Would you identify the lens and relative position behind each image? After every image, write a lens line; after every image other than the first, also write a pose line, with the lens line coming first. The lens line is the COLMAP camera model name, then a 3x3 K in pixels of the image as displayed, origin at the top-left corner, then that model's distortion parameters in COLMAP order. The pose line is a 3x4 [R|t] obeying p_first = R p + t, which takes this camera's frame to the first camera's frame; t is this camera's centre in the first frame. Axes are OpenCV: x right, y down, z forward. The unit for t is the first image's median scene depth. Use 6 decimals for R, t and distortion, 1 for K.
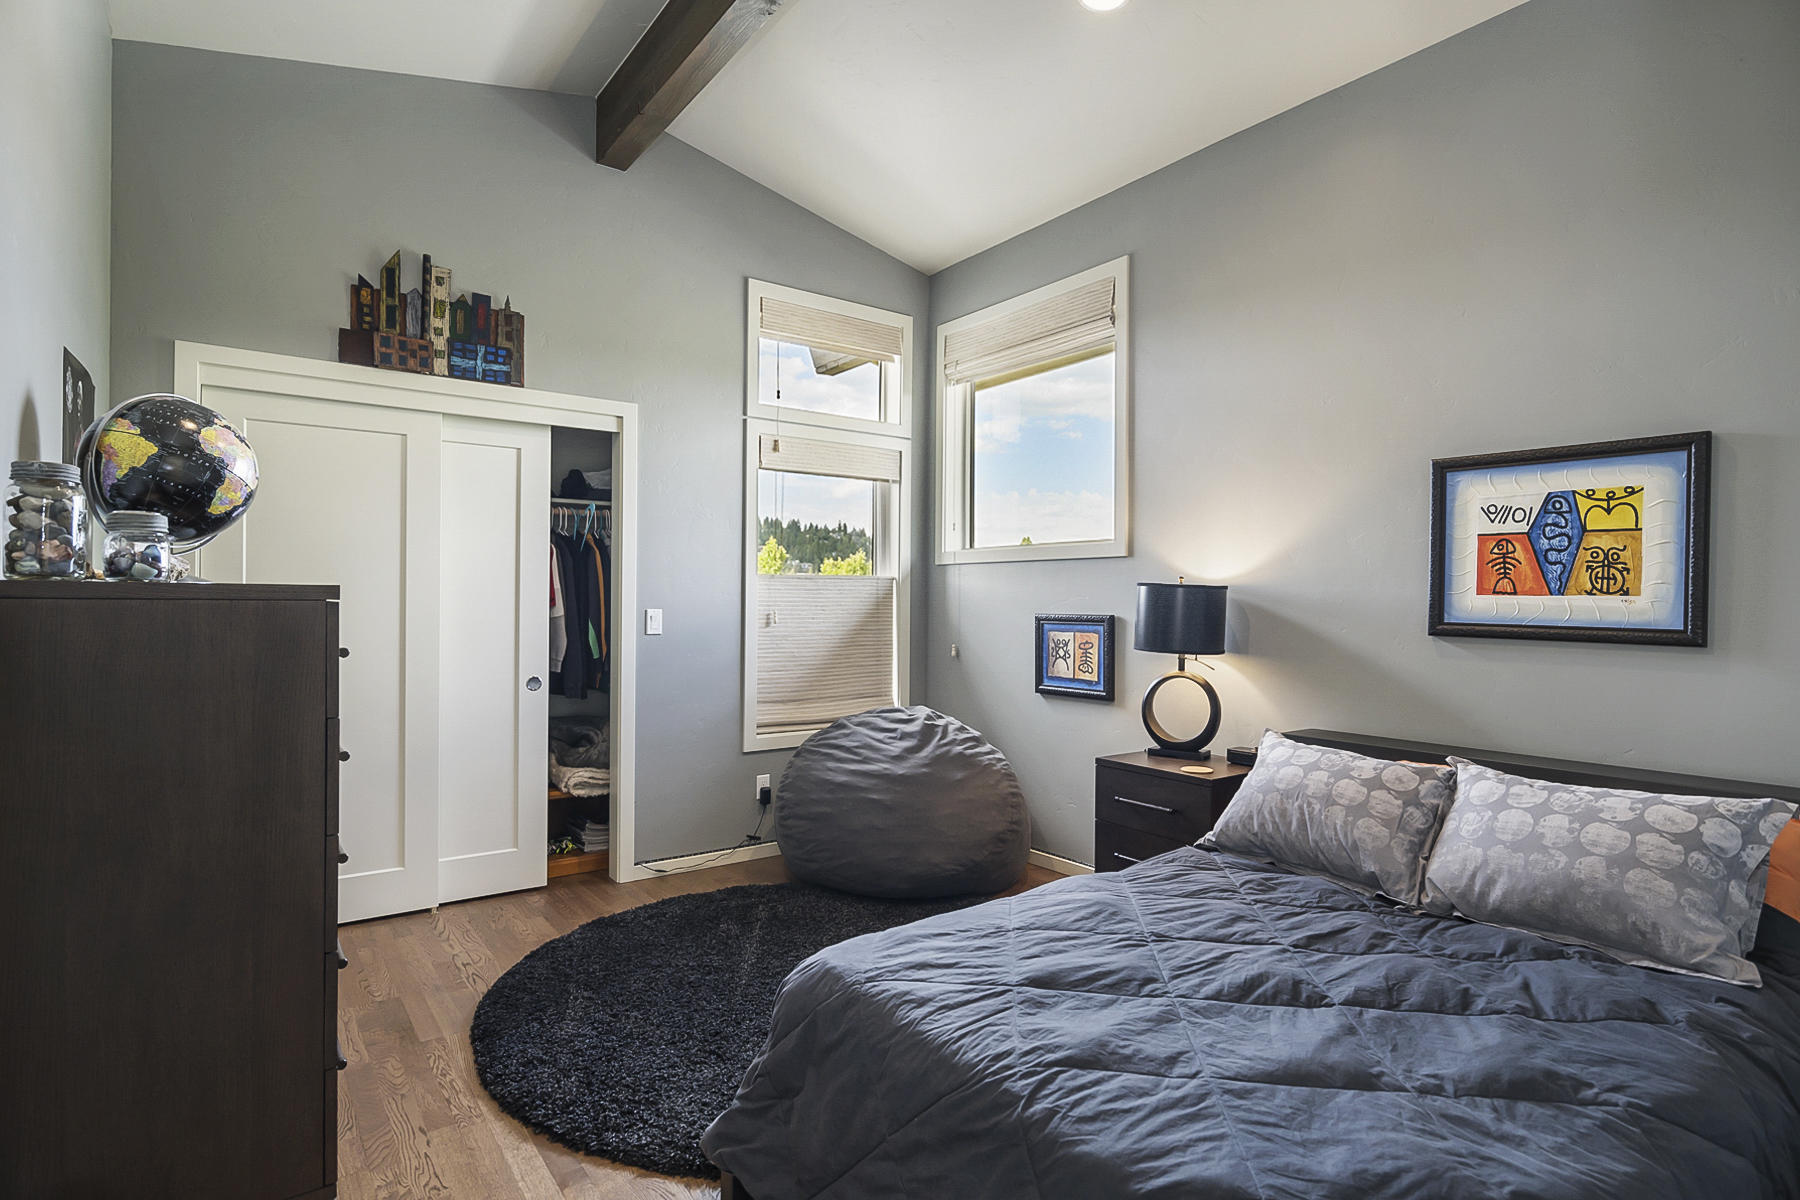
lens RADIAL K [[909.4, 0, 900.7], [0, 909.4, 603.2], [0, 0, 1]] dist [-0.008507, 0.002817]
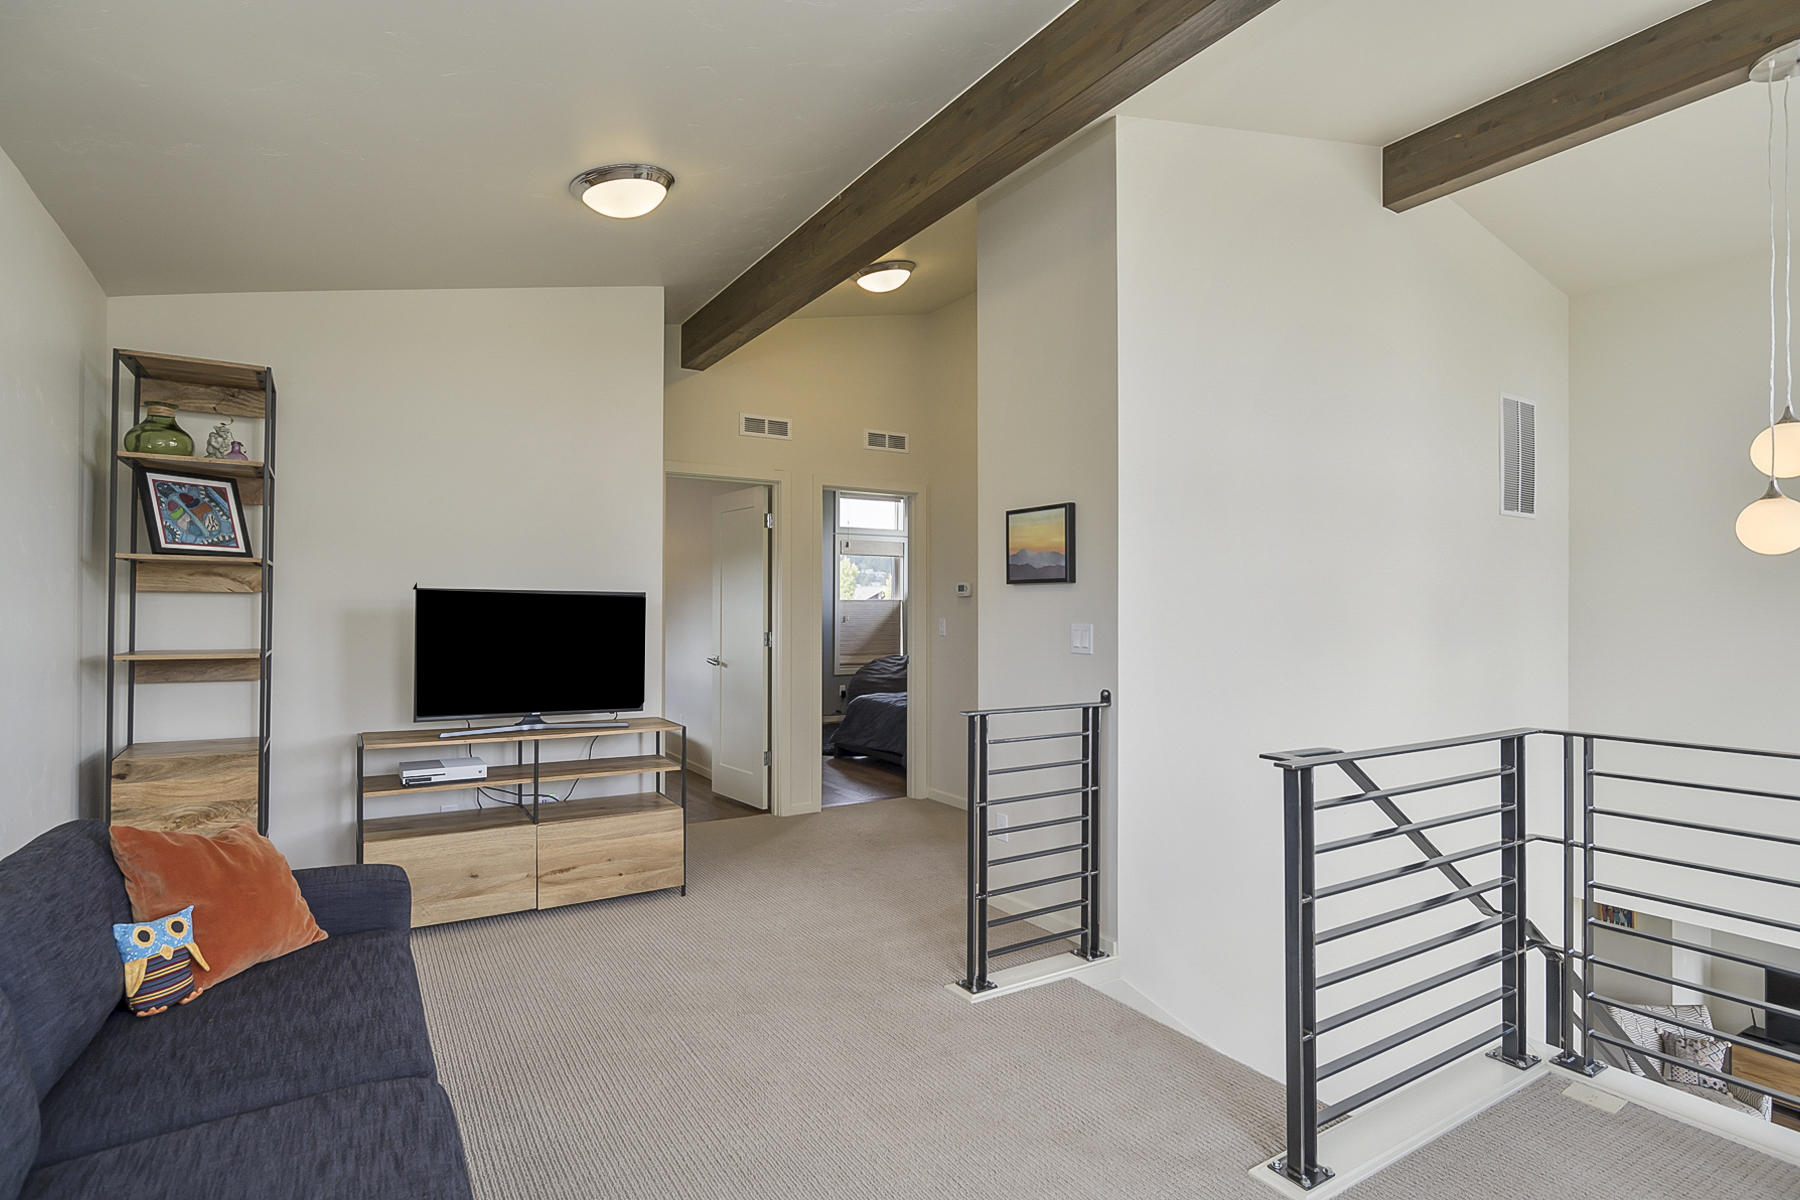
lens RADIAL K [[909.4, 0, 901.2], [0, 909.4, 601.8], [0, 0, 1]] dist [-0.008507, 0.002817]
pose [[0.996721, -0.005923, -0.080697, 0.189321], [0.005157, 0.999940, -0.009702, -0.003247], [0.080750, 0.009255, 0.996691, -1.322530]]
